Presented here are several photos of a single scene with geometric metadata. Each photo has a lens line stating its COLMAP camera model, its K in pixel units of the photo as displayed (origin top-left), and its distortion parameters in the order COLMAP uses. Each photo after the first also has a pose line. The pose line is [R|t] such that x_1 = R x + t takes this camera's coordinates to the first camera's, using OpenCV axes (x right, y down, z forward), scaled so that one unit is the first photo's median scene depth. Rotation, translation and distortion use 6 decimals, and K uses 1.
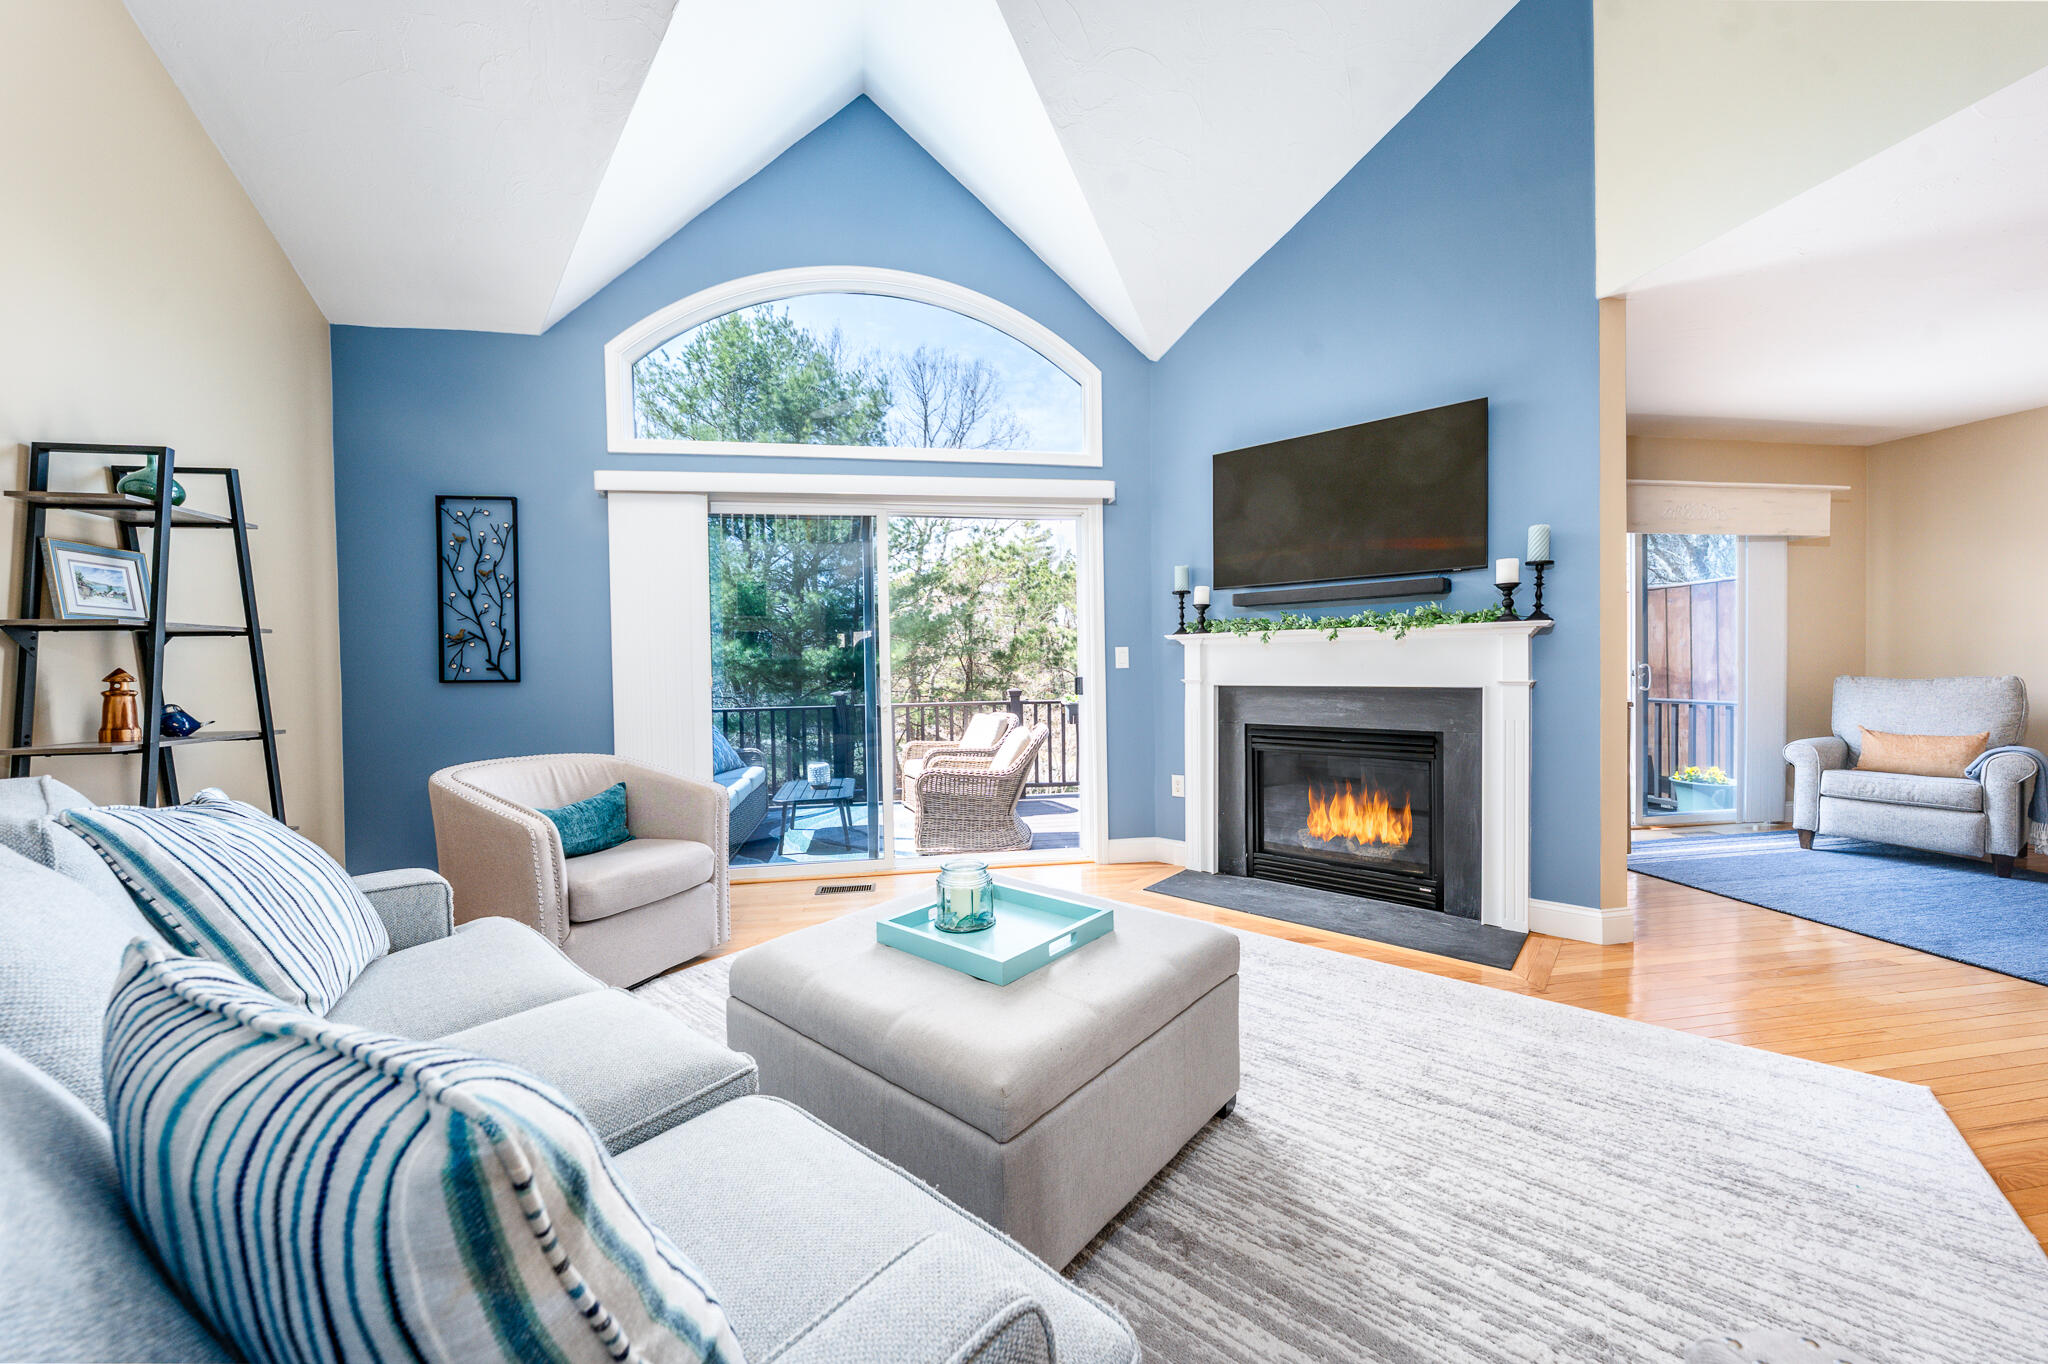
lens RADIAL K [[743.8, 0, 1013.3], [0, 743.8, 678.6], [0, 0, 1]] dist [-0.001424, -0.000093]
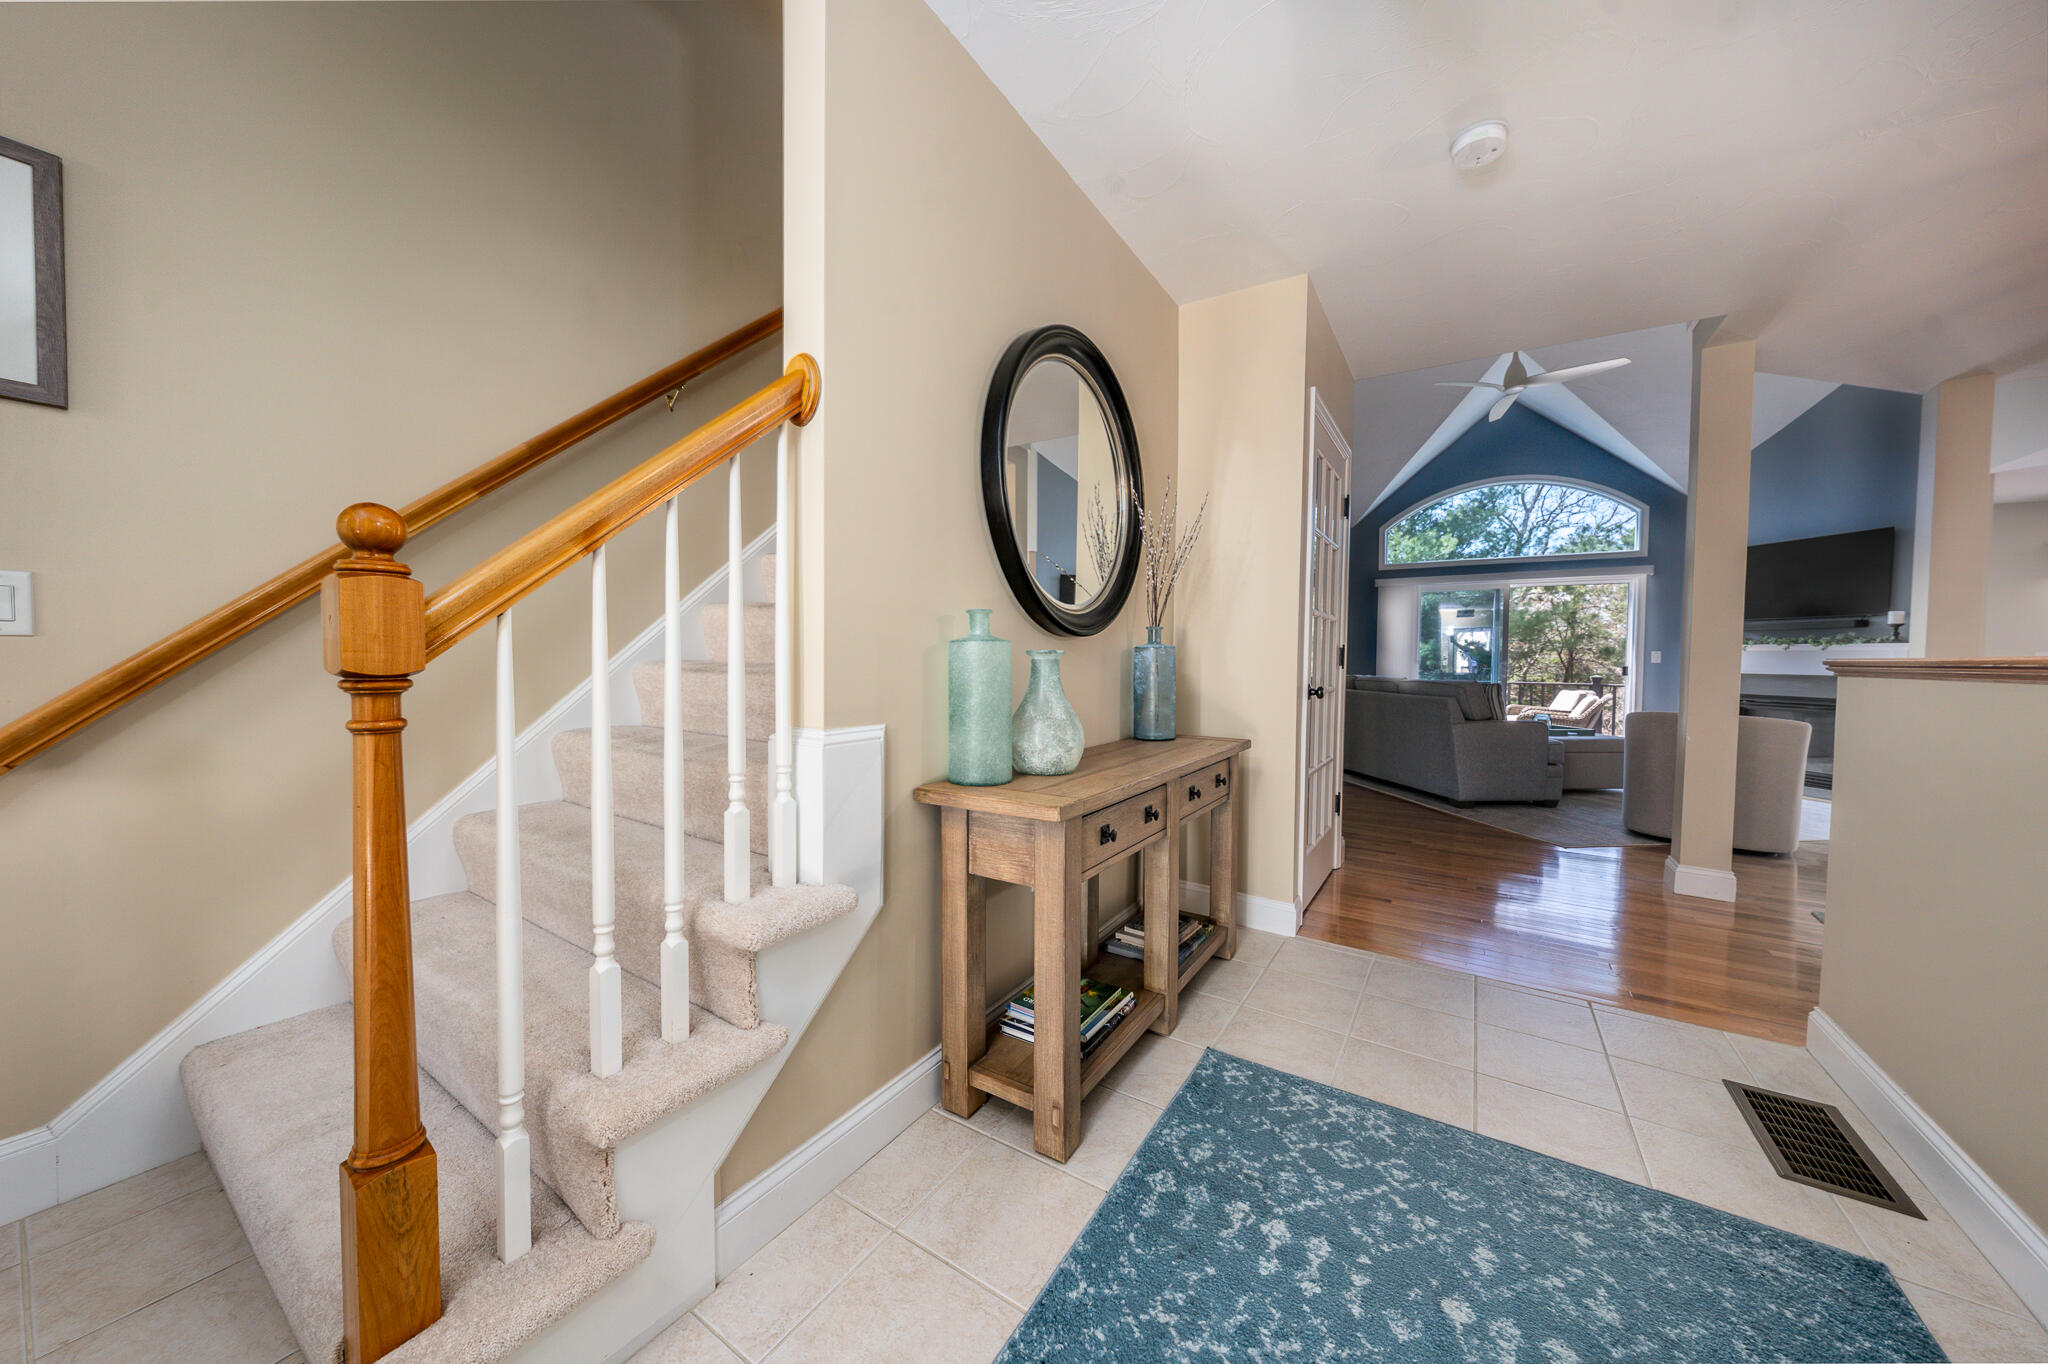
lens RADIAL K [[702.5, 0, 1024.5], [0, 702.5, 675.3], [0, 0, 1]] dist [-0.002910, -0.000175]
pose [[0.746772, 0.037247, -0.664037, 0.150777], [-0.031074, 0.999294, 0.021106, 0.034303], [0.664354, 0.004873, 0.747402, -1.580837]]
